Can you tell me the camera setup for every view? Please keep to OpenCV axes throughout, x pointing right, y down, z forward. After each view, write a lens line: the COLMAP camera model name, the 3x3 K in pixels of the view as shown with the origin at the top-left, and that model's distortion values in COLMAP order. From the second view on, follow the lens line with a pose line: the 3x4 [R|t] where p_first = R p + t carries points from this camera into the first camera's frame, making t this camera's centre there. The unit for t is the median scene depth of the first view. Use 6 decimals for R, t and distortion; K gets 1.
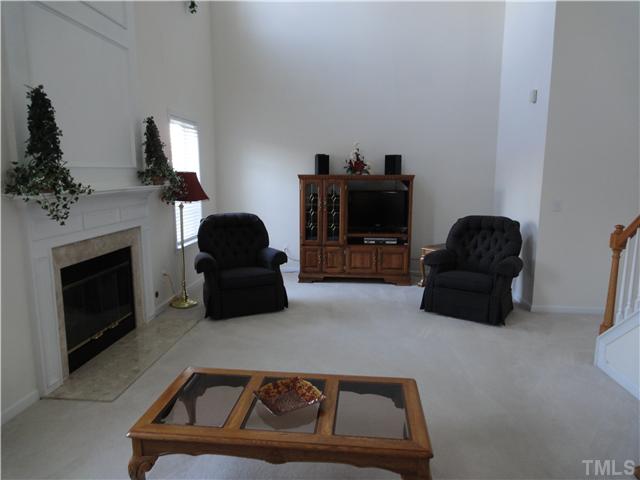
lens RADIAL K [[430.7, 0, 320.7], [0, 430.7, 238.7], [0, 0, 1]] dist [-0.016779, 0.010211]
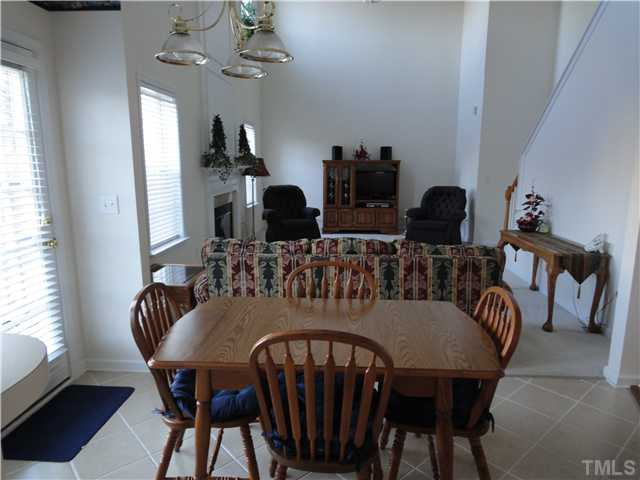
lens RADIAL K [[430.7, 0, 320.9], [0, 430.7, 238.6], [0, 0, 1]] dist [-0.016779, 0.010211]
pose [[0.999718, -0.004045, 0.023394, -0.108640], [0.003445, 0.999665, 0.025635, 0.096978], [-0.023490, -0.025547, 0.999398, -0.564923]]
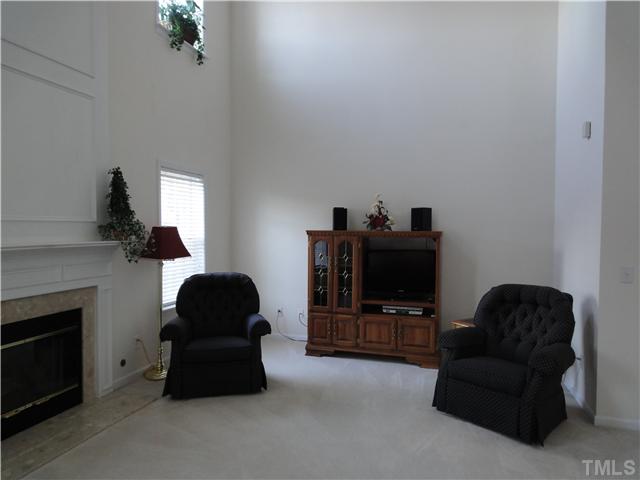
lens RADIAL K [[430.7, 0, 317.8], [0, 430.7, 237.4], [0, 0, 1]] dist [-0.016779, 0.010211]
pose [[0.977153, 0.008166, -0.212382, 0.184592], [-0.036071, 0.991137, -0.127855, -0.026453], [0.209455, 0.132595, 0.968786, 0.177724]]
